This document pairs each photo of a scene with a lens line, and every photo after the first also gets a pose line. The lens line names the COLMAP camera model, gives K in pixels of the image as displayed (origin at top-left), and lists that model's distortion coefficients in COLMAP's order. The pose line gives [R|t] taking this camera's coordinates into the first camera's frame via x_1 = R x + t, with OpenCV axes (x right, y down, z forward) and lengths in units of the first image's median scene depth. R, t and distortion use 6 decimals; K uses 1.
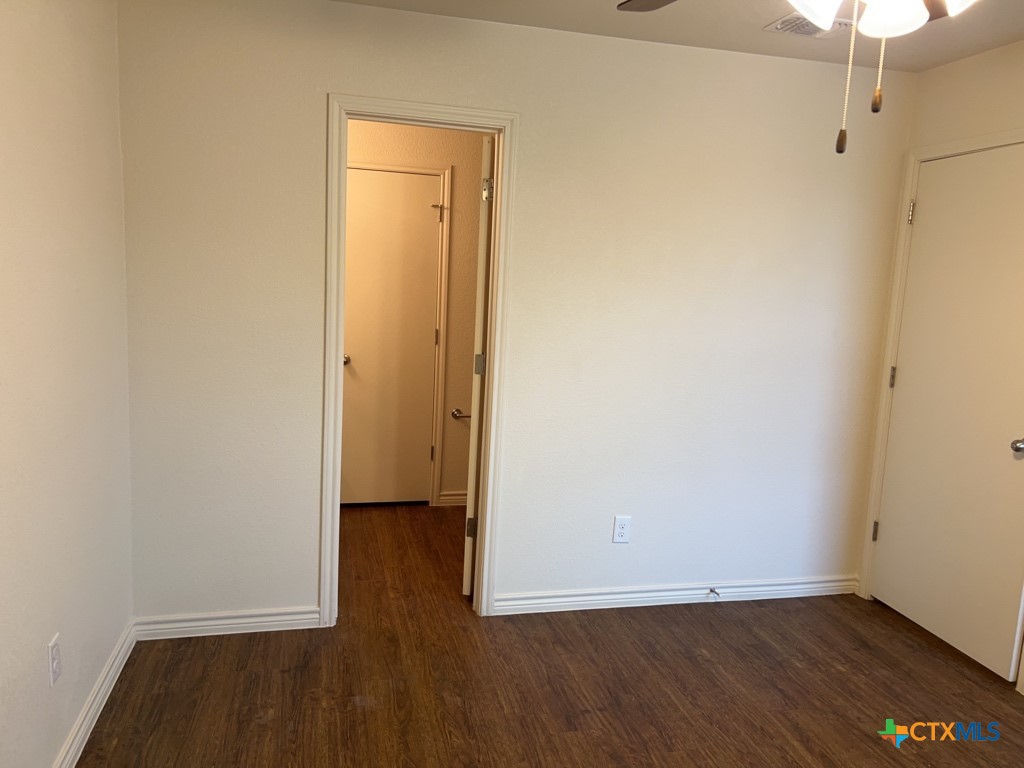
lens RADIAL K [[784.1, 0, 515.7], [0, 784.1, 382.9], [0, 0, 1]] dist [0.006299, -0.005592]
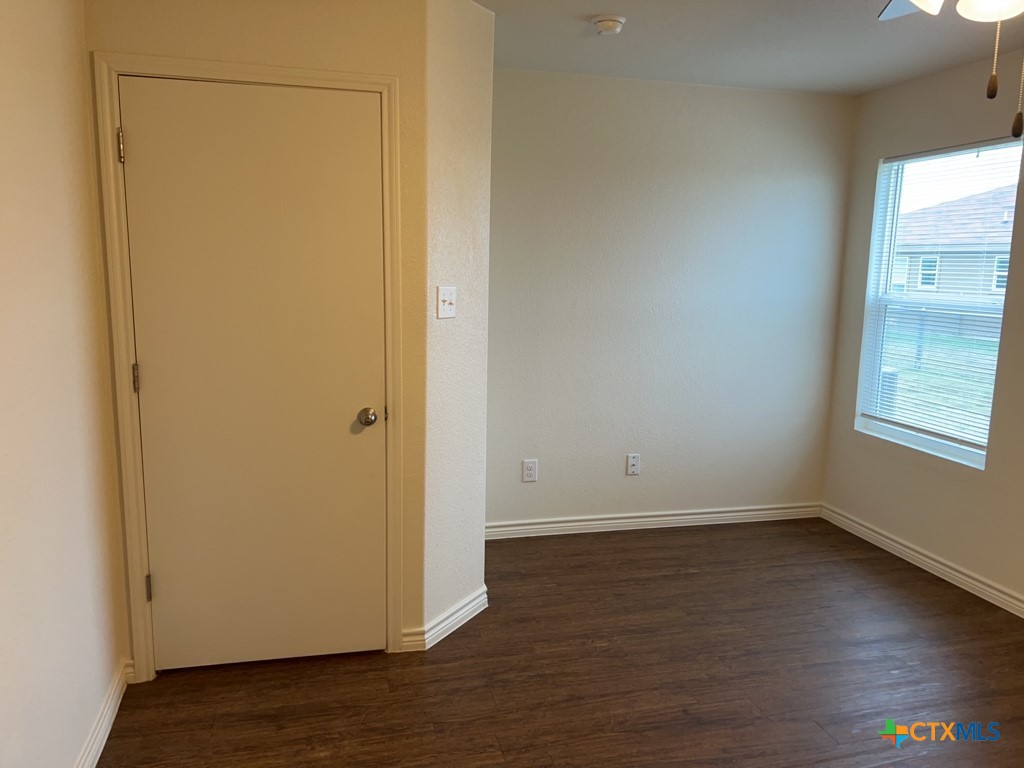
lens RADIAL K [[784.1, 0, 512.3], [0, 784.1, 386.5], [0, 0, 1]] dist [0.006299, -0.005592]
pose [[-0.004944, -0.213968, 0.976828, -0.247616], [0.125043, 0.969041, 0.212895, -0.121170], [-0.992139, 0.123198, 0.021964, 0.695661]]
